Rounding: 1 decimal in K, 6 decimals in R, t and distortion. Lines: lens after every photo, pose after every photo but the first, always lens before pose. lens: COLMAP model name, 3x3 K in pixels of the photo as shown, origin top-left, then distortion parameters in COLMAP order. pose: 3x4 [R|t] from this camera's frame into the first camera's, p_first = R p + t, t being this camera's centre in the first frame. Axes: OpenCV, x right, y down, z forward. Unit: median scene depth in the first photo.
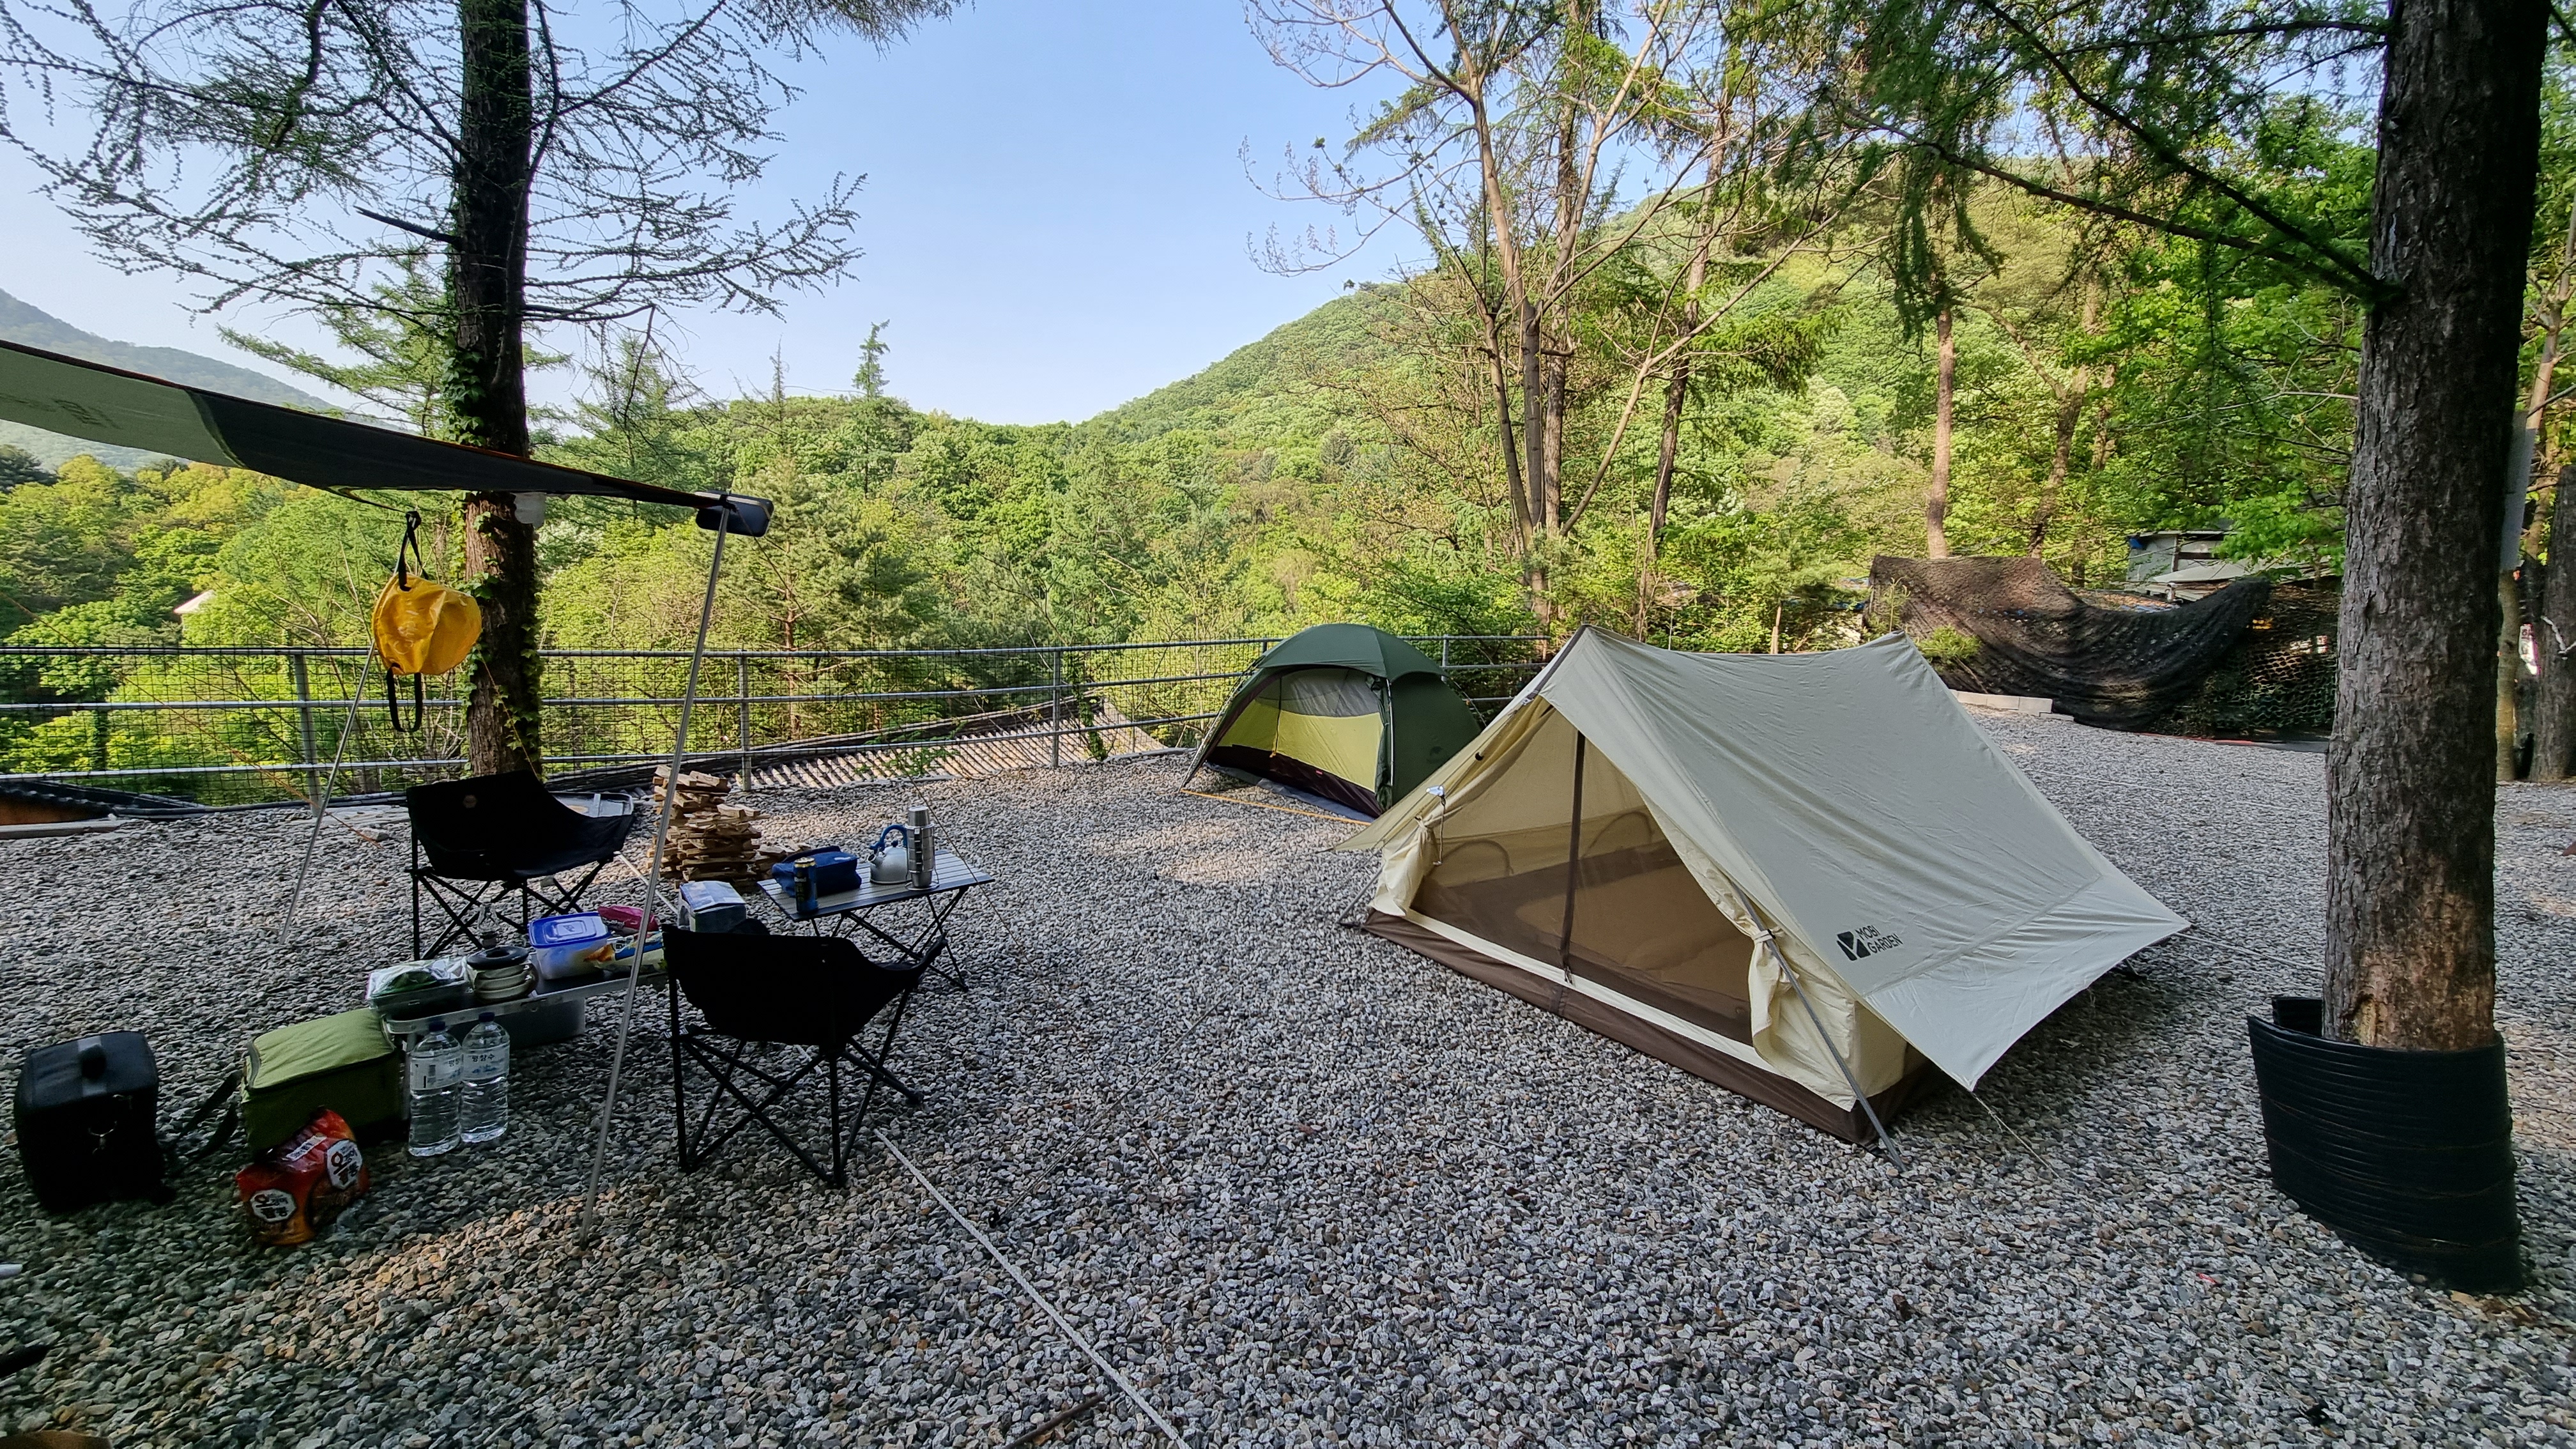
lens RADIAL K [[1048.5, 0, 1305.5], [0, 1048.5, 720.7], [0, 0, 1]] dist [0.003653, -0.002001]
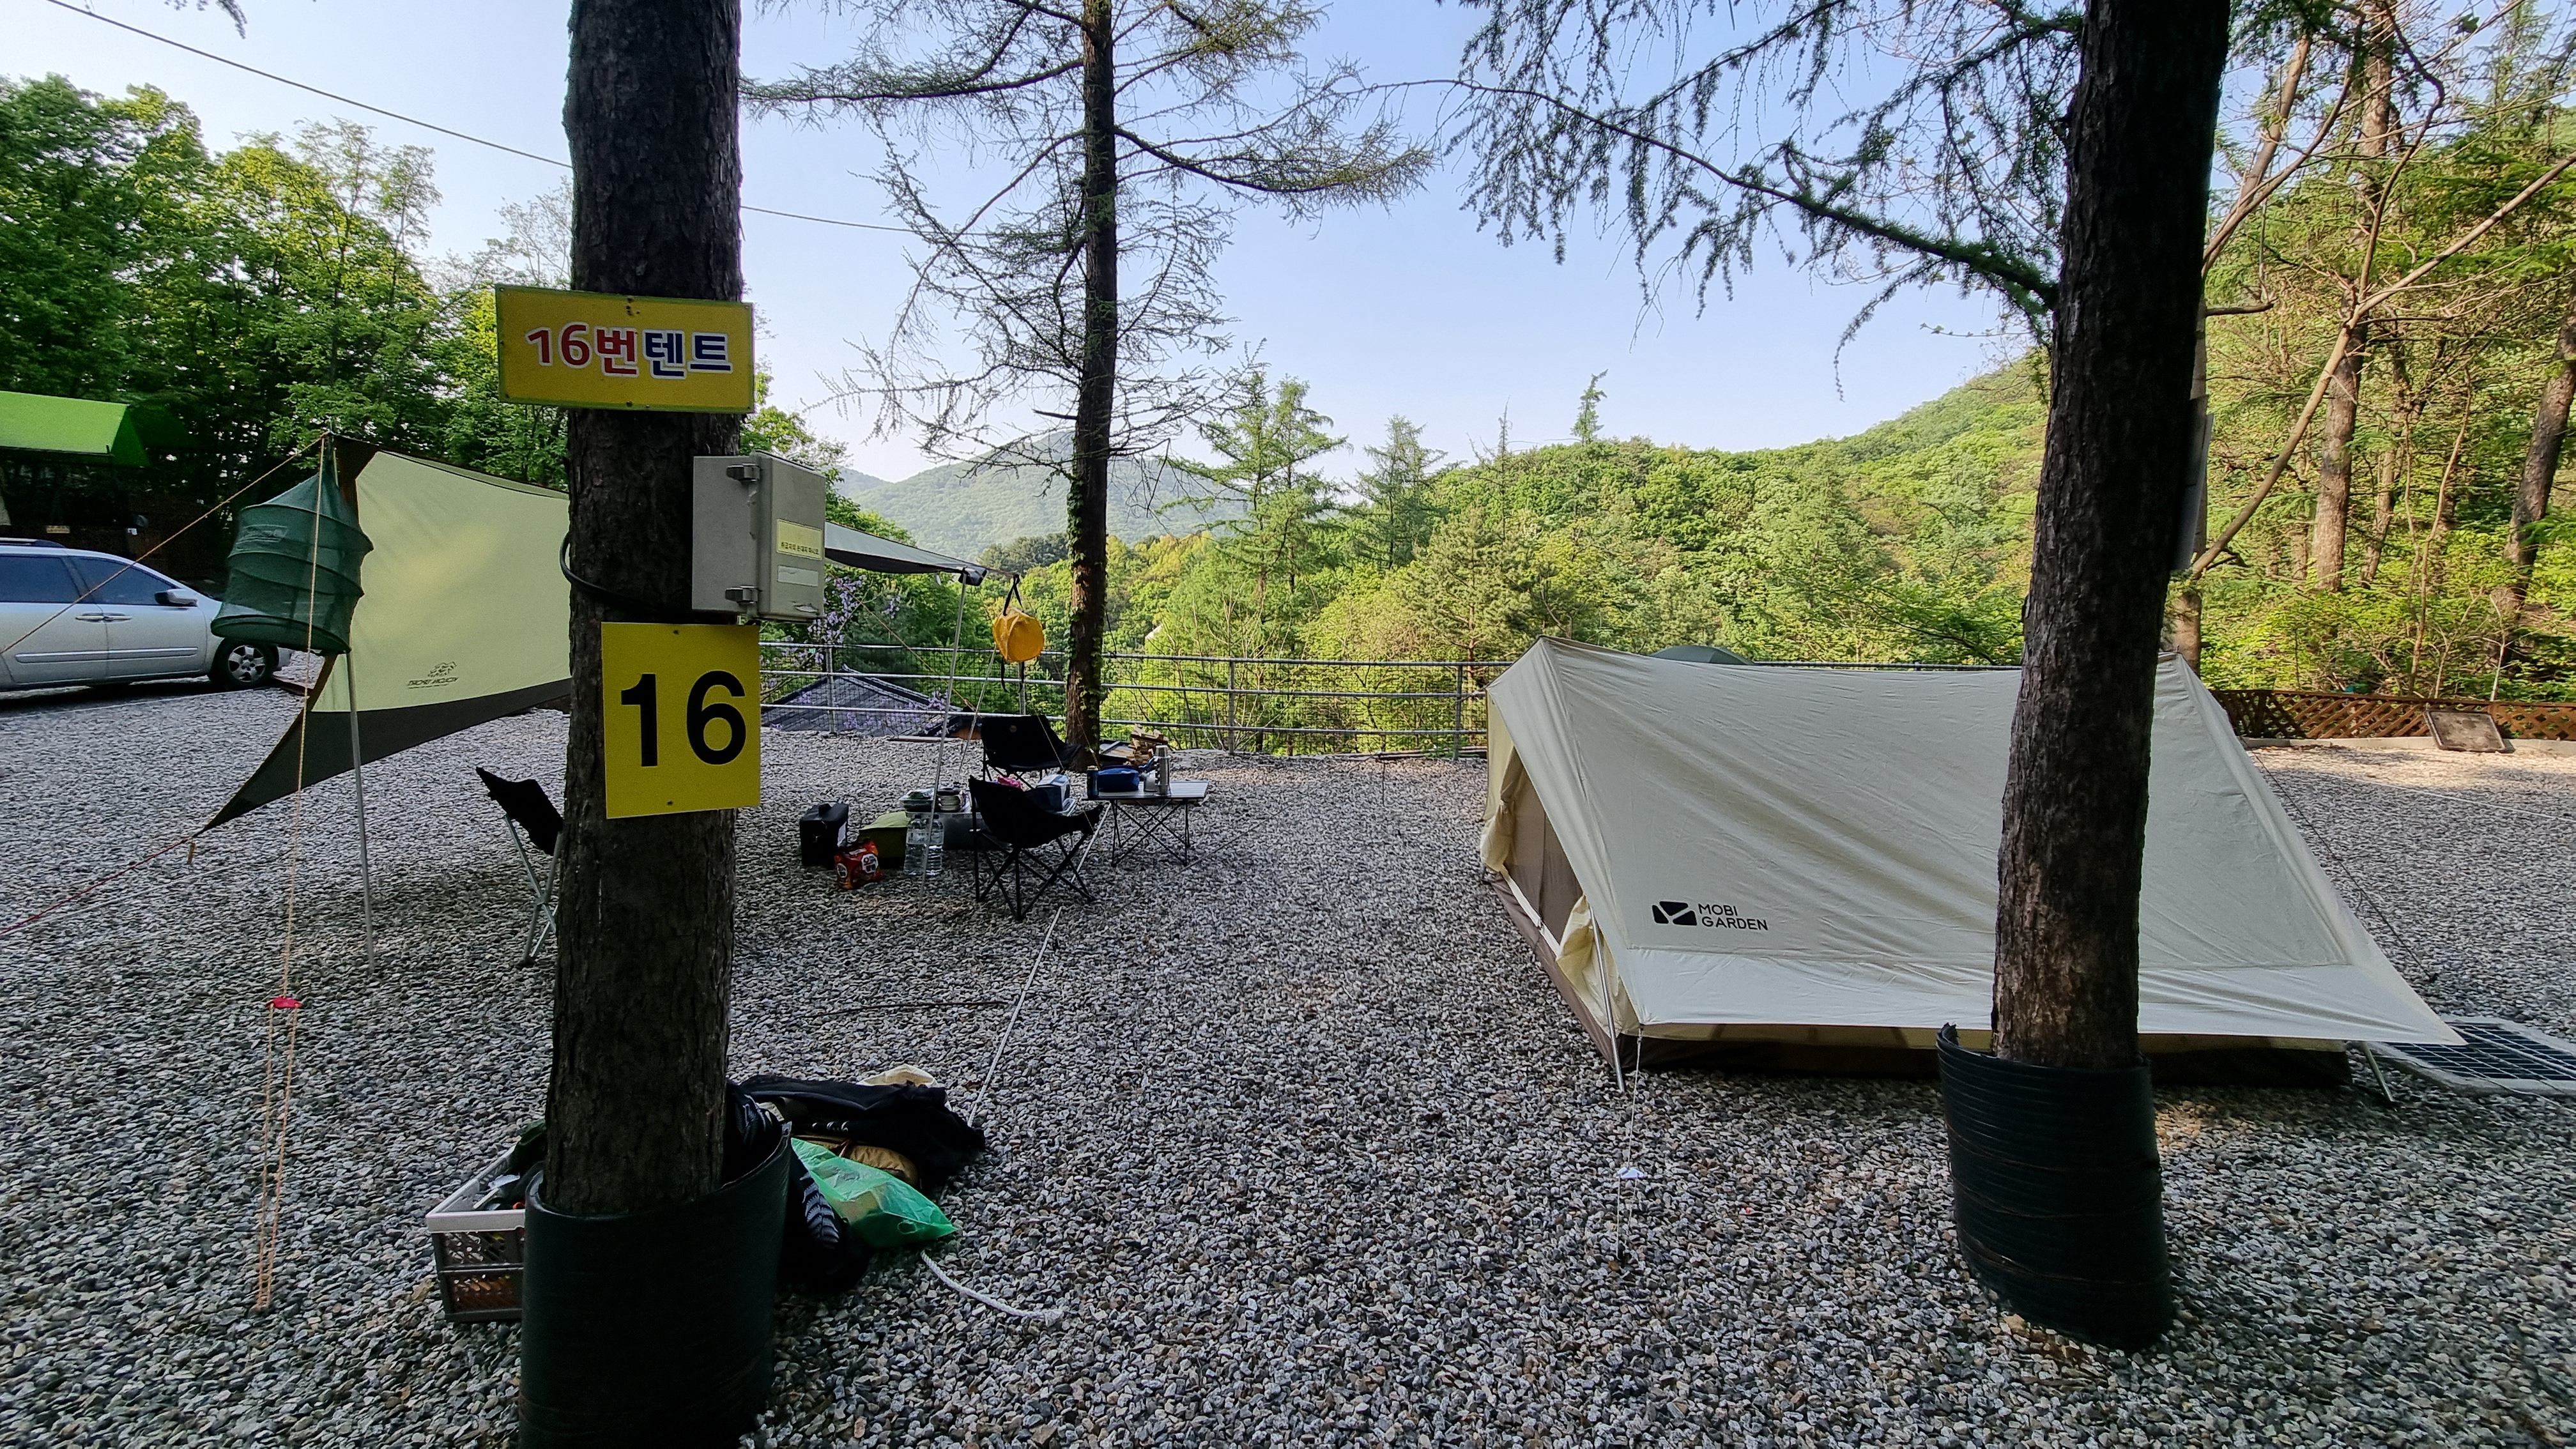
lens RADIAL K [[1048.5, 0, 1299.1], [0, 1048.5, 716.2], [0, 0, 1]] dist [0.003653, -0.002001]
pose [[0.774802, 0.051869, -0.630073, 0.057594], [-0.072949, 0.997307, -0.007605, 0.002430], [0.627981, 0.051856, 0.776499, -0.009766]]
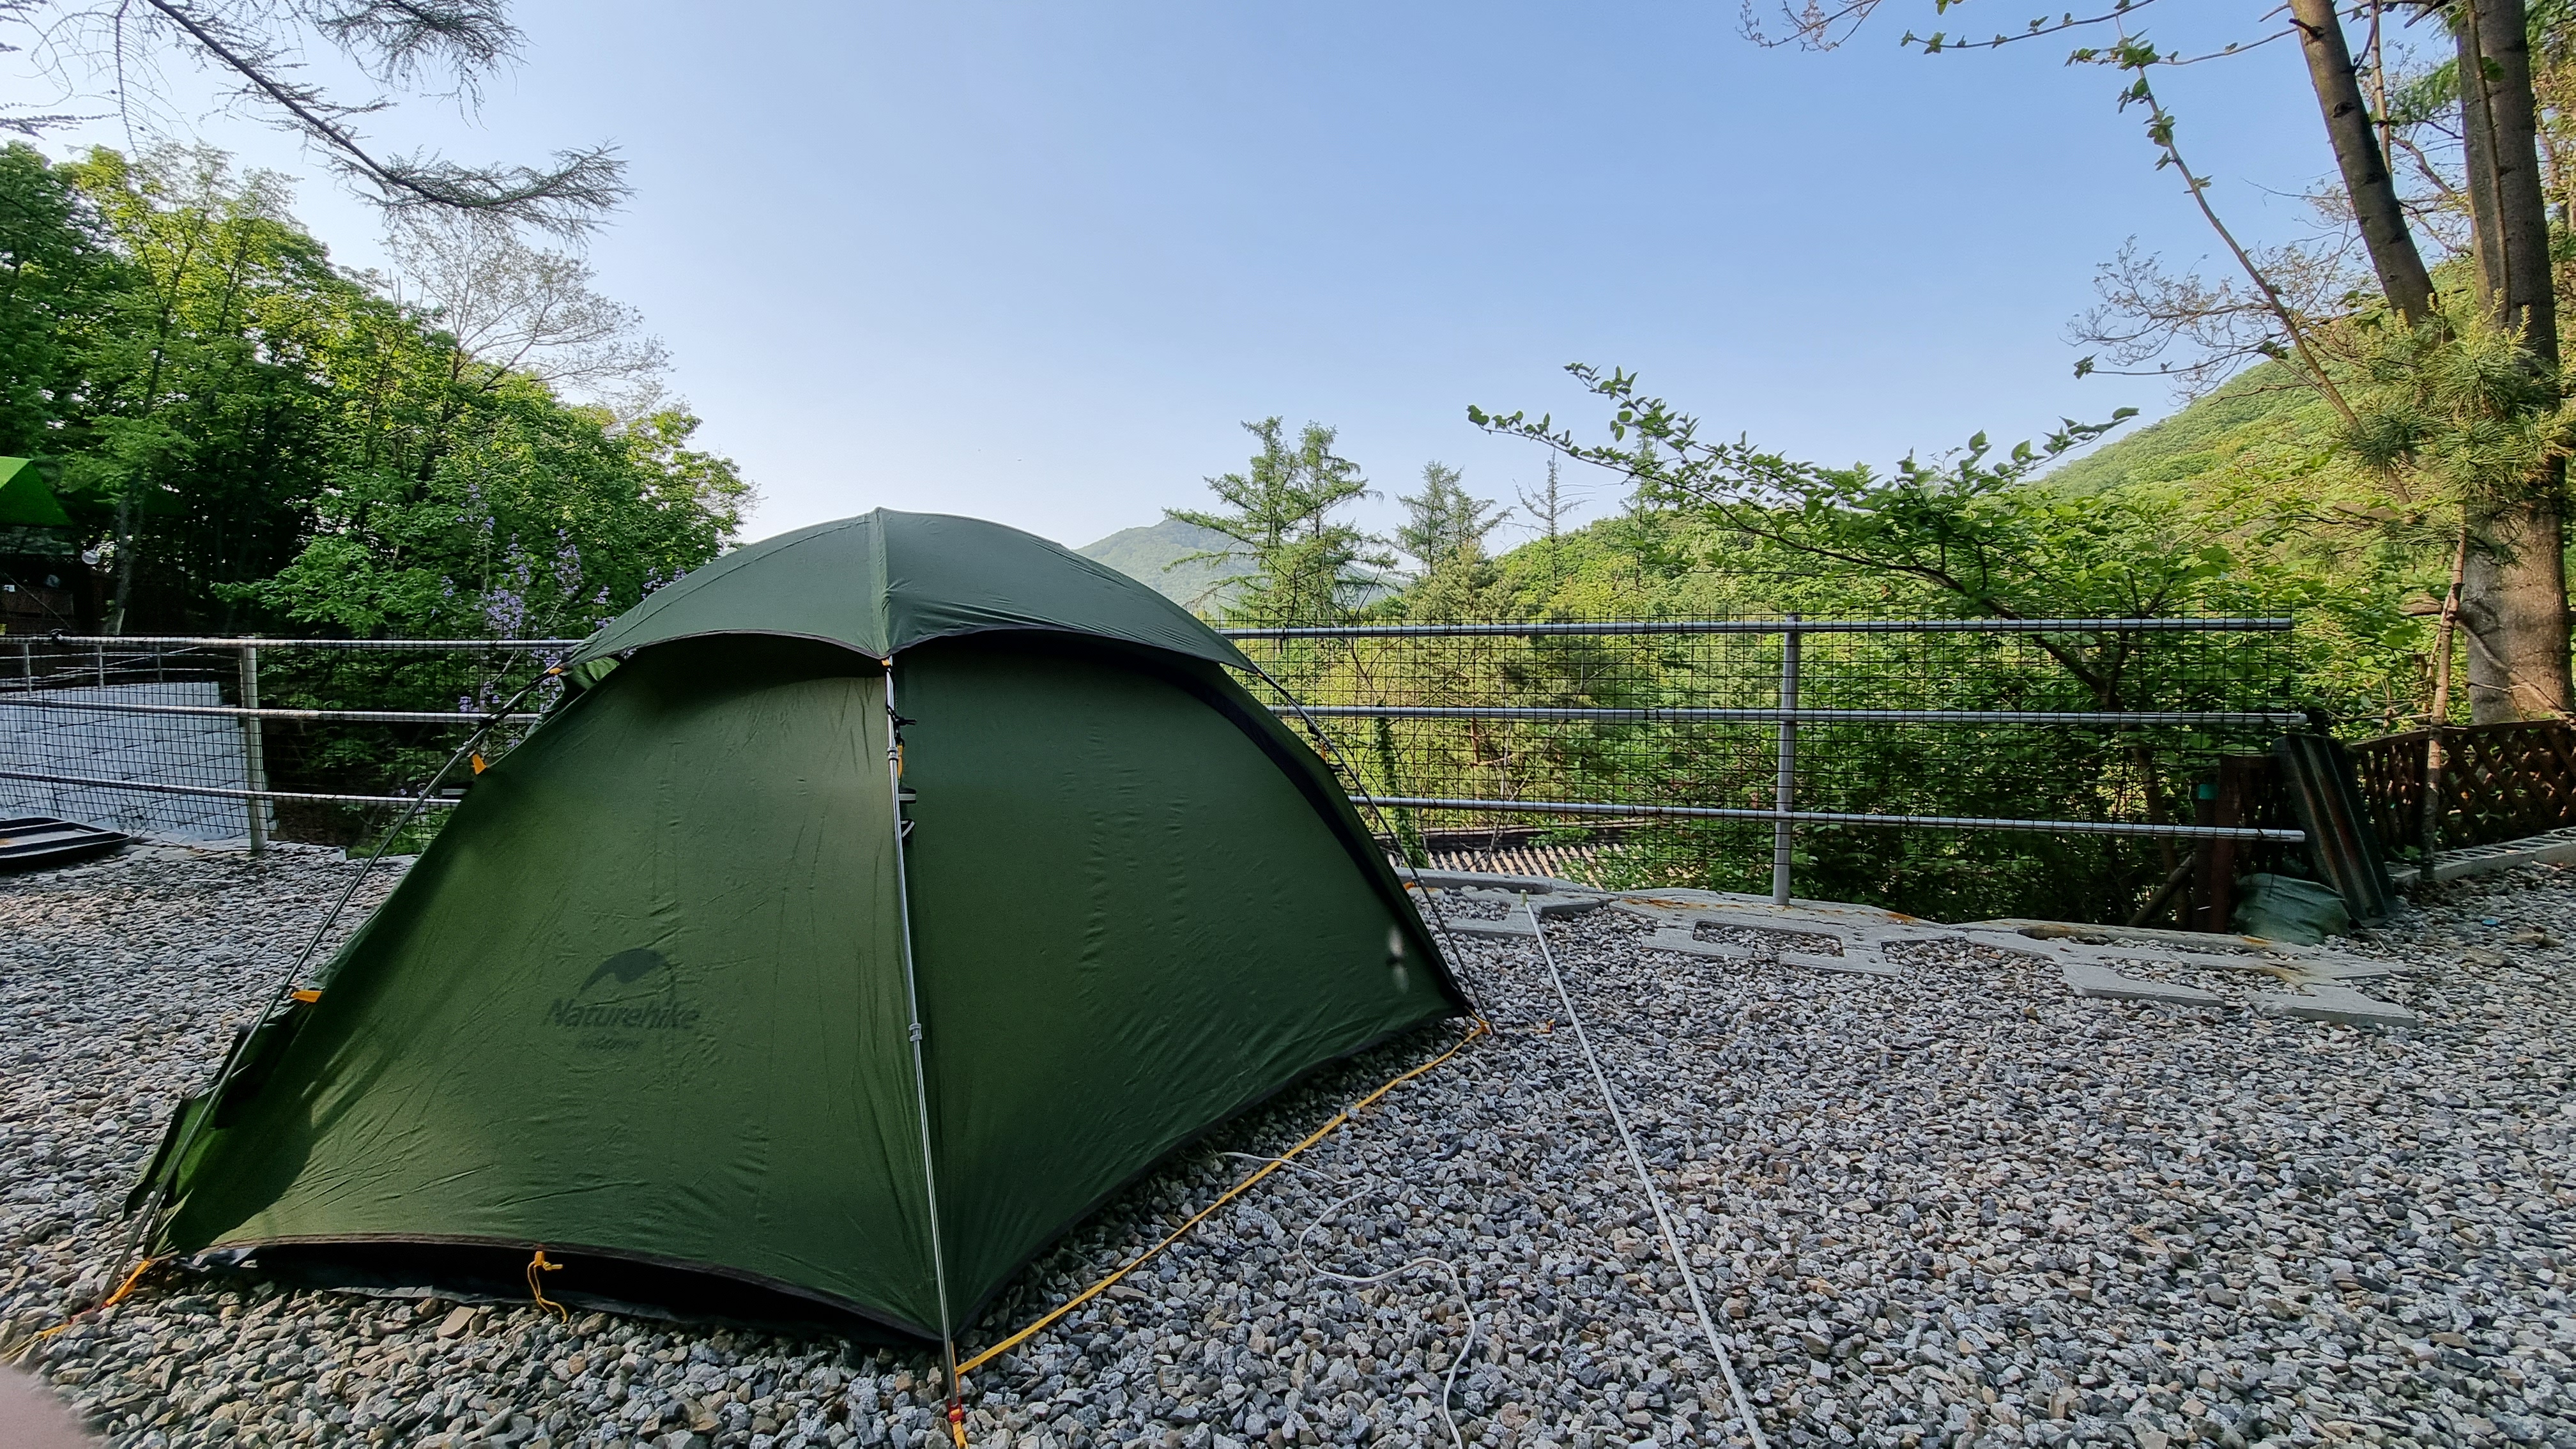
lens RADIAL K [[1048.5, 0, 1295.4], [0, 1048.5, 717.4], [0, 0, 1]] dist [0.003653, -0.002001]
pose [[0.699622, 0.002946, -0.714507, 0.051840], [-0.077358, 0.994426, -0.071646, -0.002301], [0.710313, 0.105398, 0.695950, 0.123858]]
